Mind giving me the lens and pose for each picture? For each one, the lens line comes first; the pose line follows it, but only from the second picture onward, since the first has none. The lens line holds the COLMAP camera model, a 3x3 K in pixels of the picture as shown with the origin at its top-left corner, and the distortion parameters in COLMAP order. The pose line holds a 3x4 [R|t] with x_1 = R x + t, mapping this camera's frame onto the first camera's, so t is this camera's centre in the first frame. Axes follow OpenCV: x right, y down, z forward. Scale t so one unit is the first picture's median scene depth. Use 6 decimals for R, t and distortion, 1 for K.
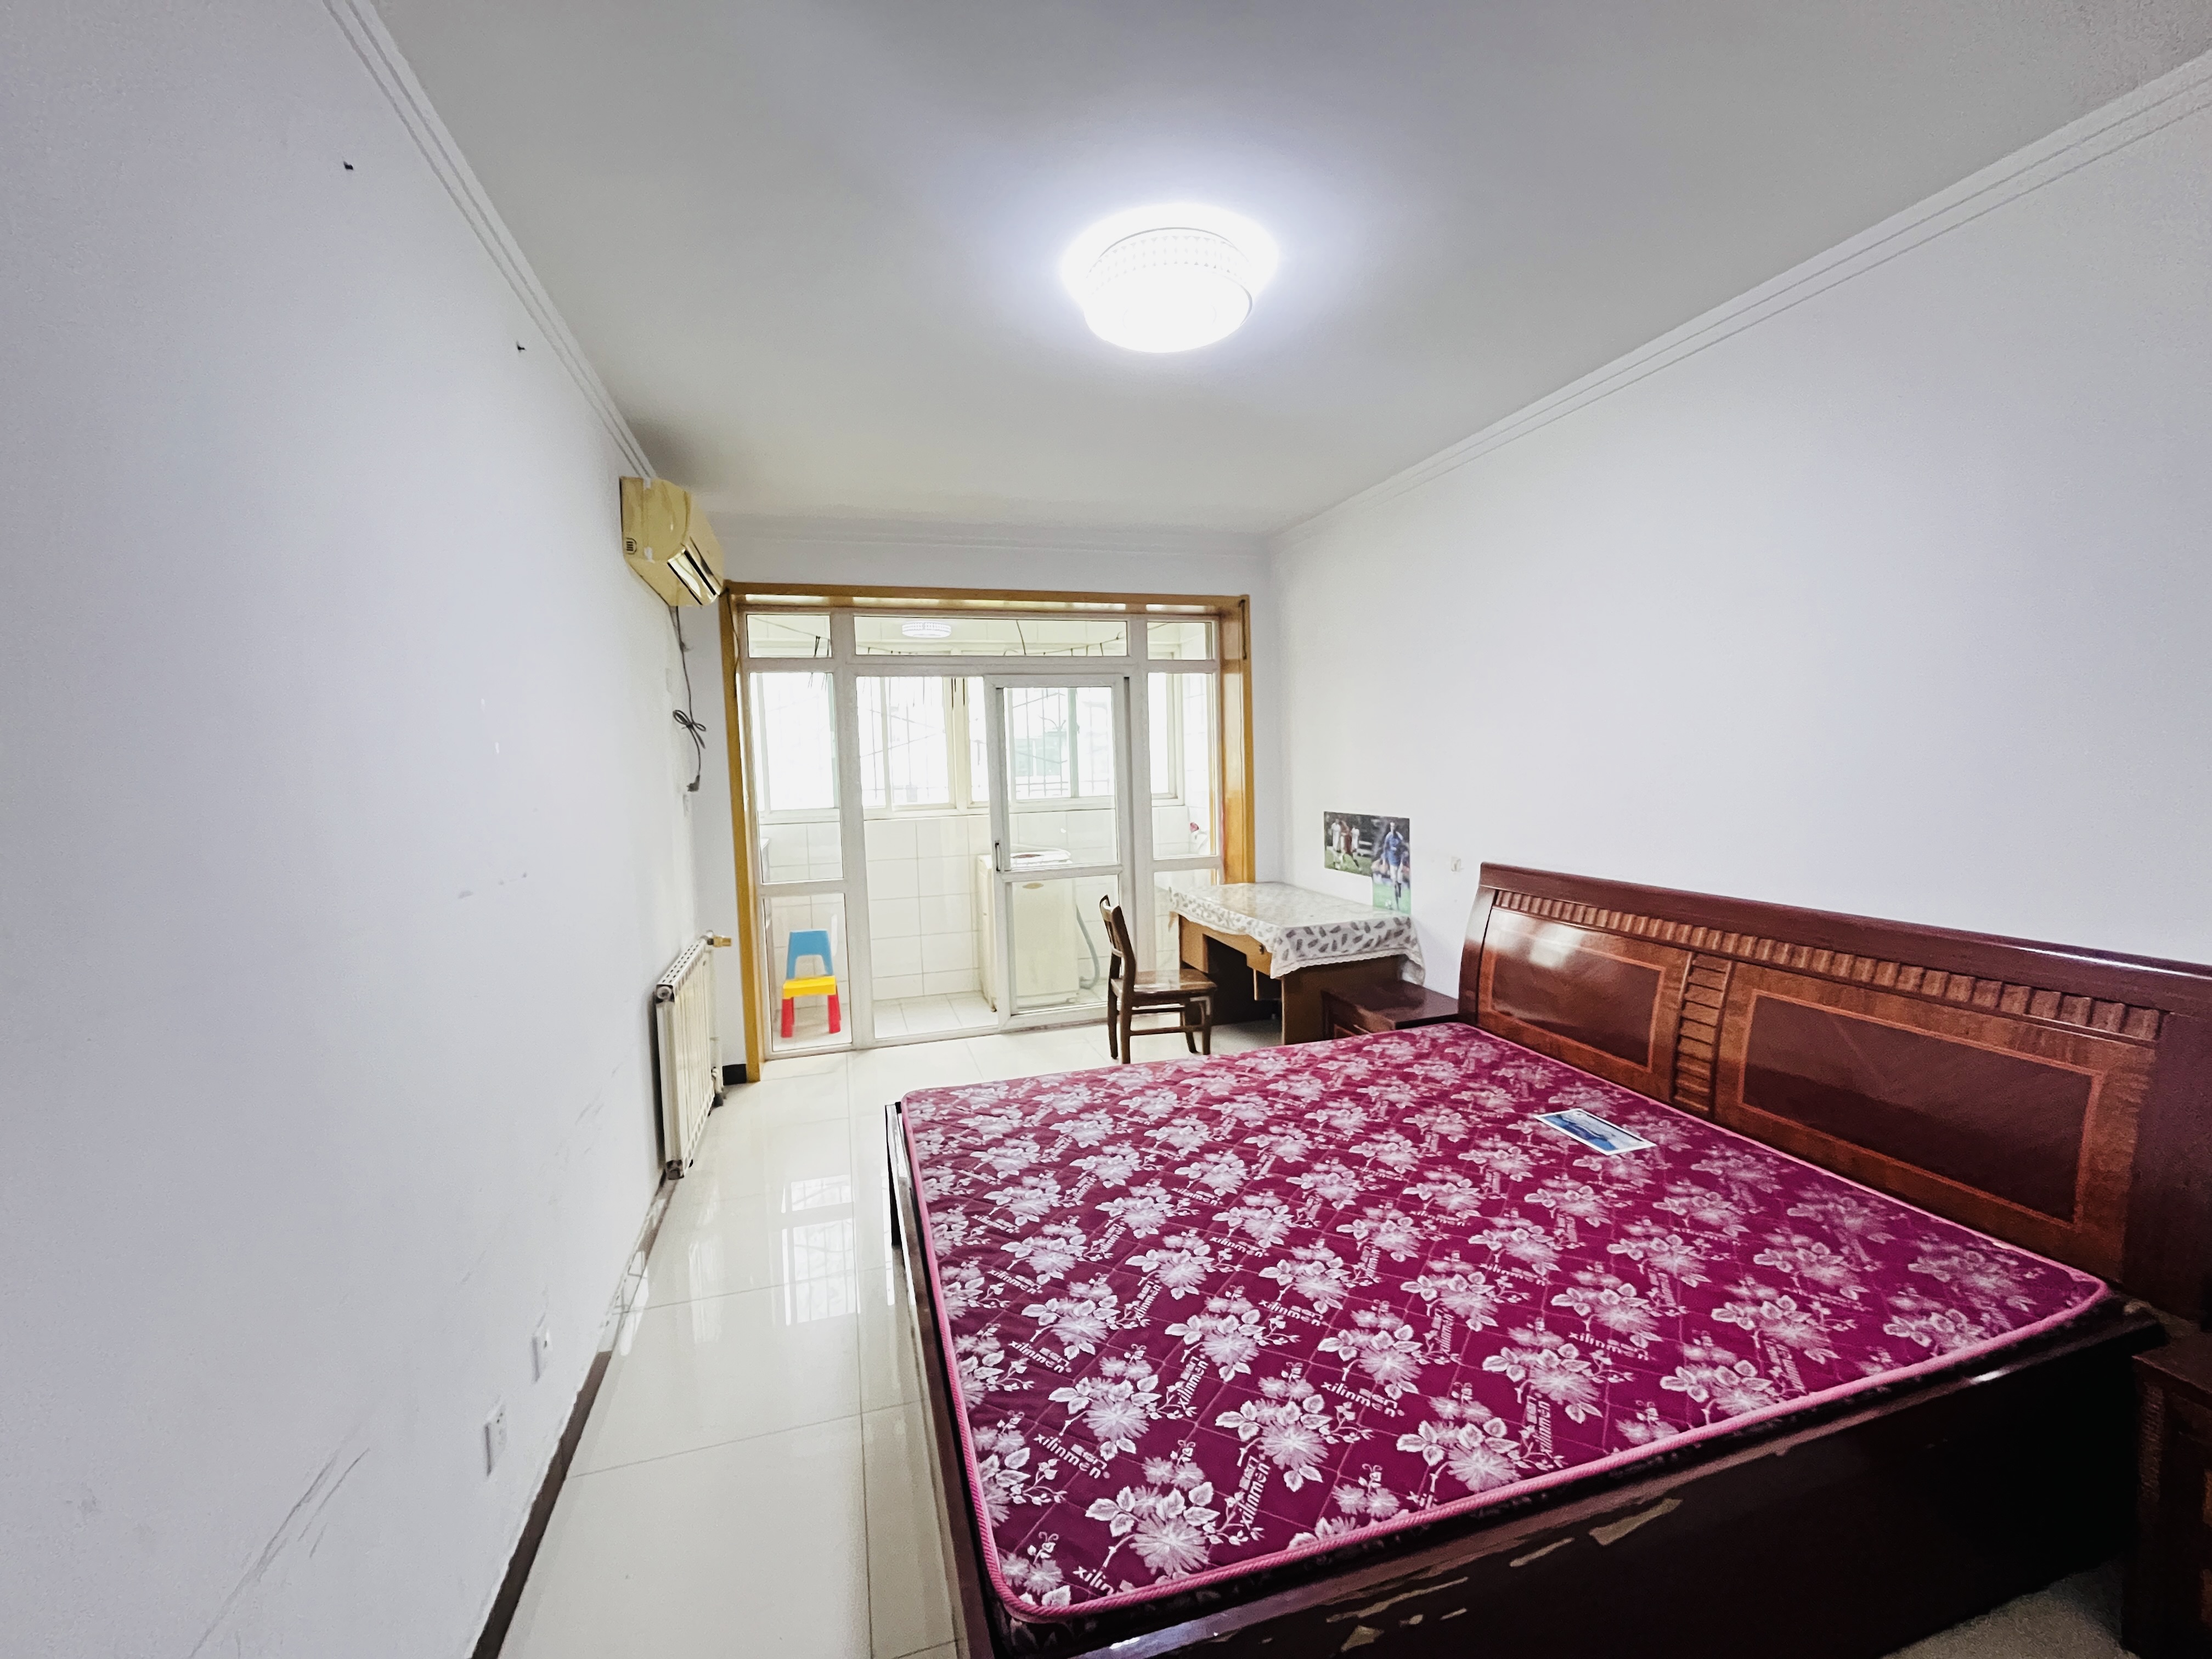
lens RADIAL K [[905.3, 0, 1106.0], [0, 905.3, 829.5], [0, 0, 1]] dist [-0.004031, -0.000105]
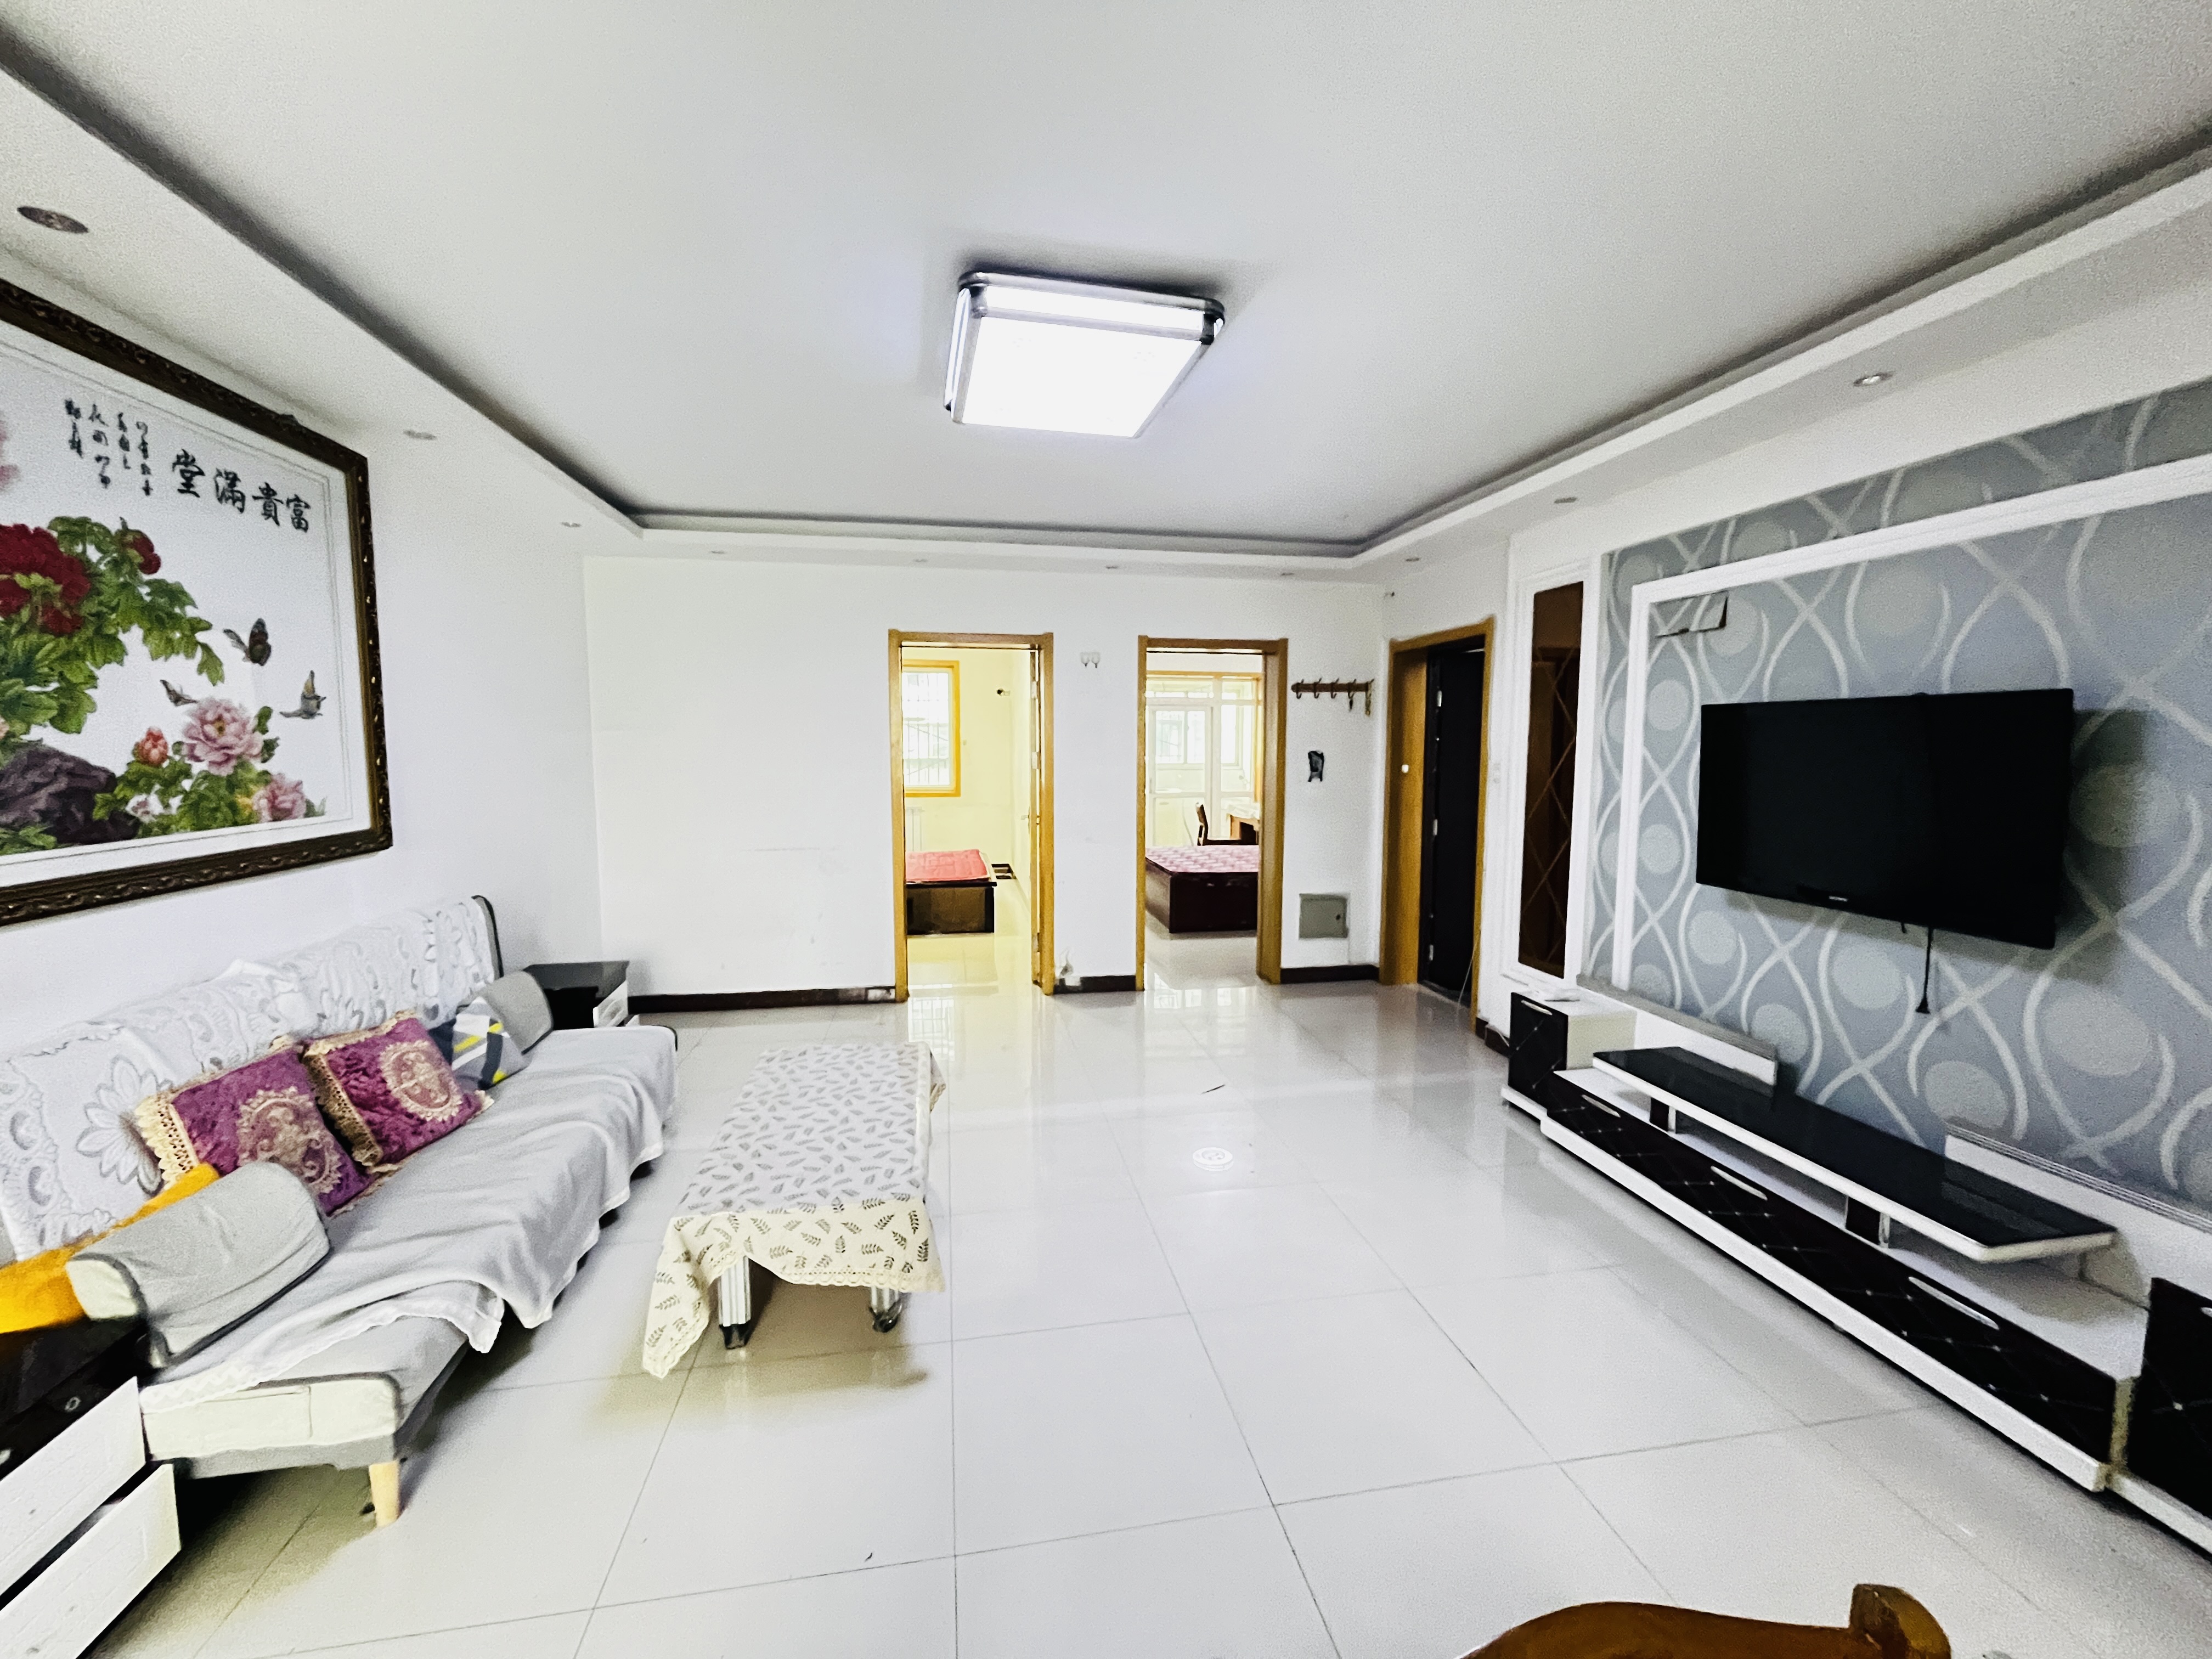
lens RADIAL K [[905.3, 0, 1106.0], [0, 905.3, 829.5], [0, 0, 1]] dist [-0.004031, -0.000105]
pose [[0.993173, 0.042892, -0.108483, 0.019073], [-0.040019, 0.998792, 0.028526, 0.076611], [0.109576, -0.023990, 0.993689, -1.181030]]
